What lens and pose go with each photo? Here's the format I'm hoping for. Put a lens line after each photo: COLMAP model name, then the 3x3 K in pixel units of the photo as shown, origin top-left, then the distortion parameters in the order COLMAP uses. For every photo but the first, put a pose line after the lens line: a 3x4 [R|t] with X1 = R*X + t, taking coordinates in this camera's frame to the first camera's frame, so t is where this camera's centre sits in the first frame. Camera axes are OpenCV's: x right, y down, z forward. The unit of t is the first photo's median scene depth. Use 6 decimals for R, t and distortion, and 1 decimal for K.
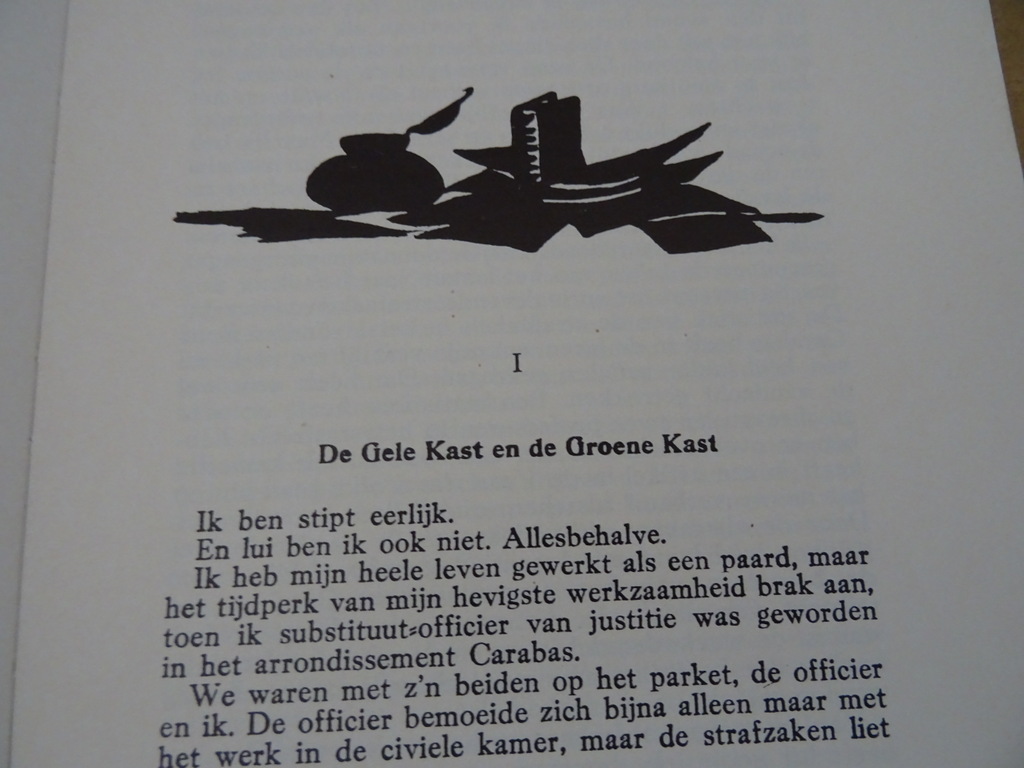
lens RADIAL K [[715.0, 0, 510.6], [0, 715.0, 379.1], [0, 0, 1]] dist [-0.009351, -0.022174]
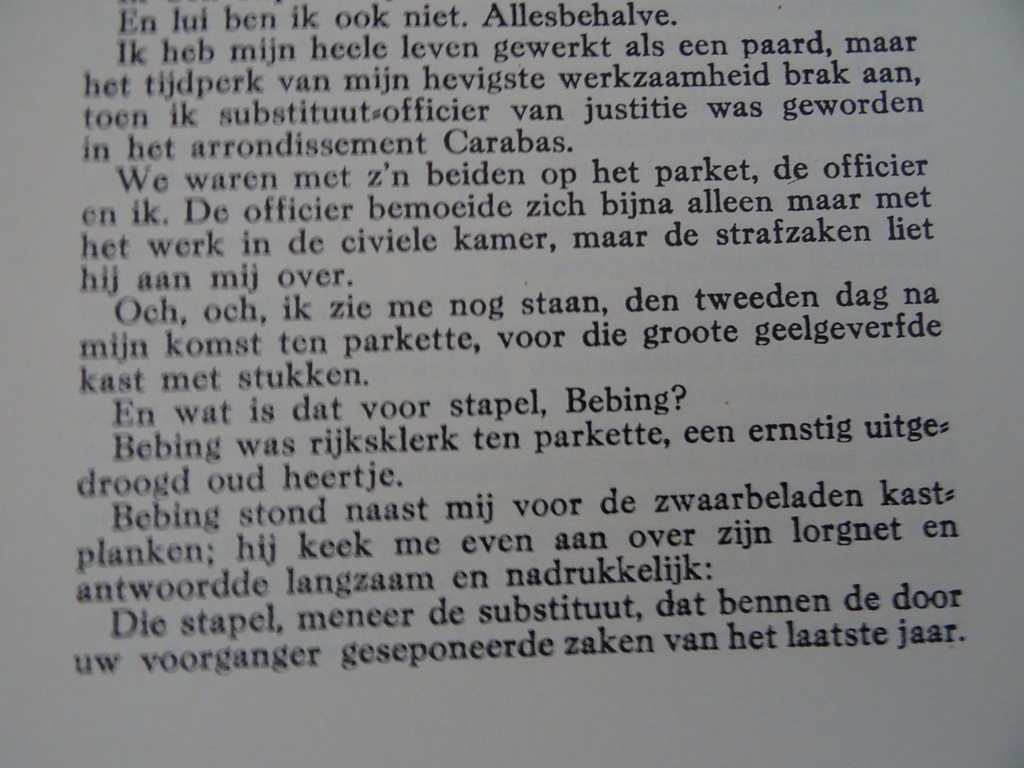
lens RADIAL K [[715.0, 0, 518.3], [0, 715.0, 380.7], [0, 0, 1]] dist [-0.009351, -0.022174]
pose [[0.999979, -0.004598, -0.004673, 0.034342], [0.005205, 0.990229, 0.139356, 0.547787], [0.003986, -0.139377, 0.990231, 0.116837]]
